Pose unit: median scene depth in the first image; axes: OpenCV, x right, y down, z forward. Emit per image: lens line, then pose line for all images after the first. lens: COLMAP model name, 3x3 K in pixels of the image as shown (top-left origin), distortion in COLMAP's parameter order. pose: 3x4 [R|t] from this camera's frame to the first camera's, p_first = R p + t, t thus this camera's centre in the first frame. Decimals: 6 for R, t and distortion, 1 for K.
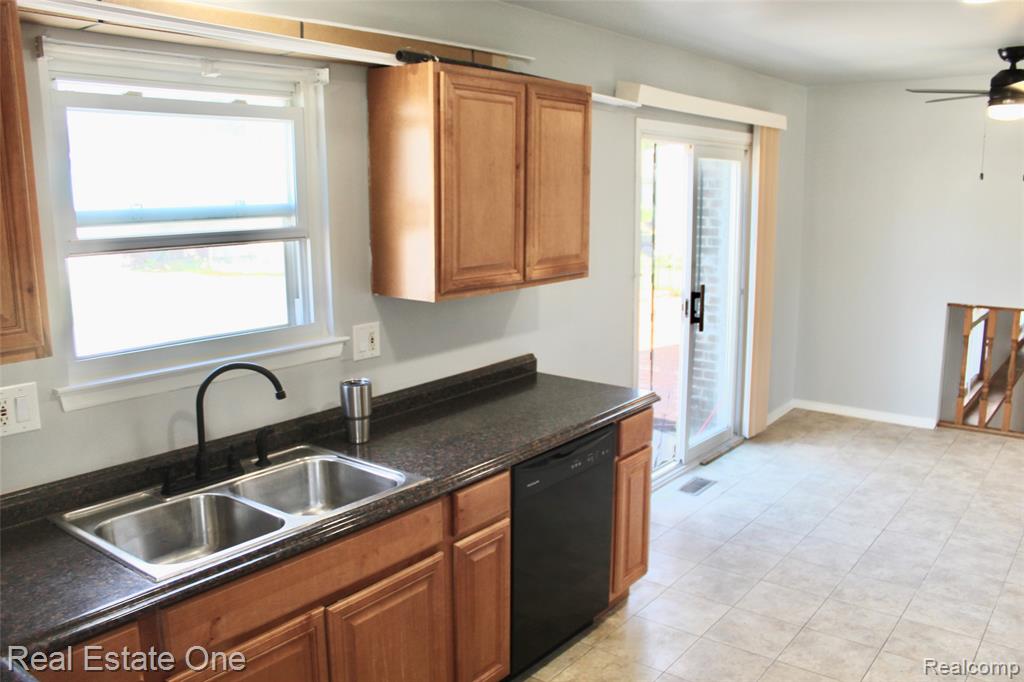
lens RADIAL K [[853.3, 0, 514.2], [0, 853.3, 344.3], [0, 0, 1]] dist [-0.168597, 0.141730]
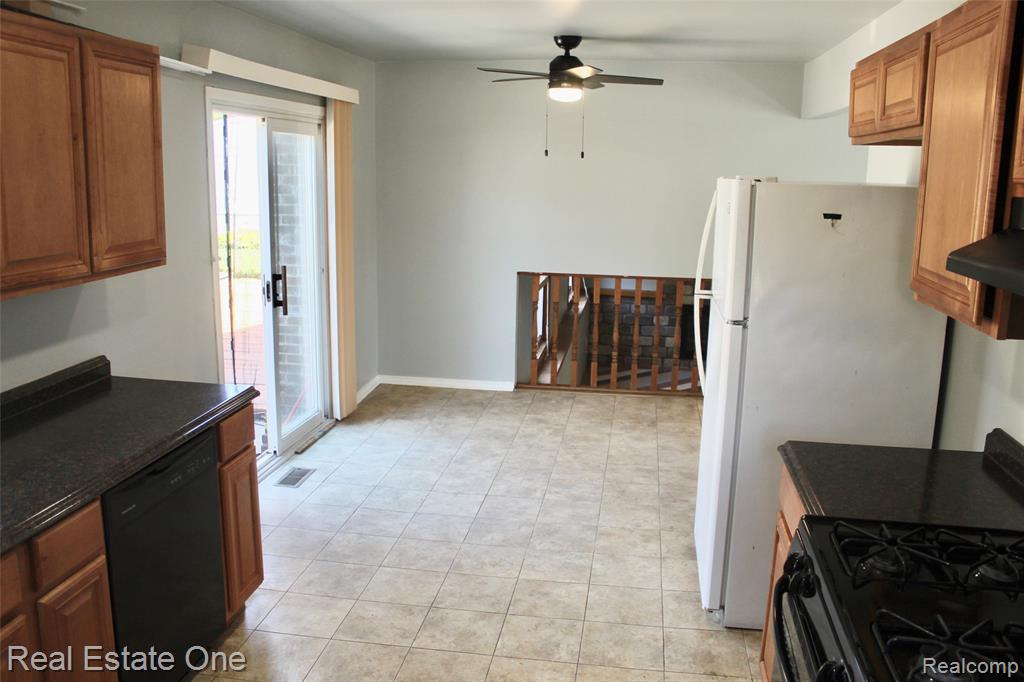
lens RADIAL K [[854.4, 0, 532.6], [0, 854.4, 340.7], [0, 0, 1]] dist [-0.161307, 0.125058]
pose [[0.861524, -0.079423, 0.501467, -0.023911], [0.067437, 0.996838, 0.042022, -0.010442], [-0.503219, -0.002386, 0.864156, 0.059865]]
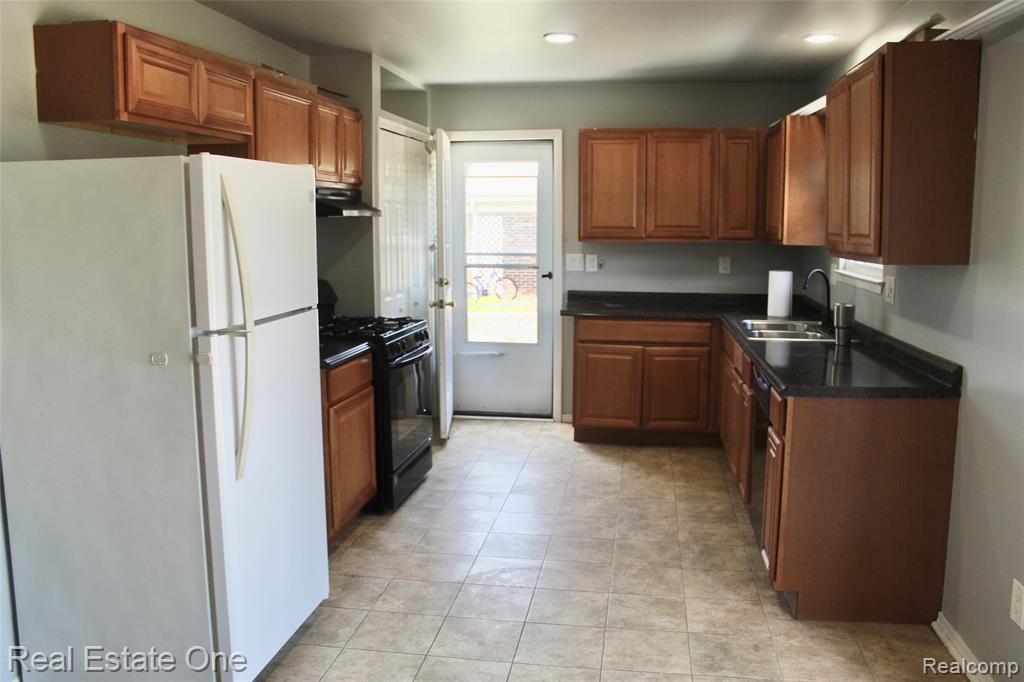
lens RADIAL K [[853.3, 0, 514.2], [0, 853.3, 344.3], [0, 0, 1]] dist [-0.168597, 0.141730]
pose [[-0.872507, 0.075925, -0.482667, 0.804555], [-0.082626, 0.950698, 0.298908, -0.217687], [0.481565, 0.300680, -0.823217, 1.505518]]
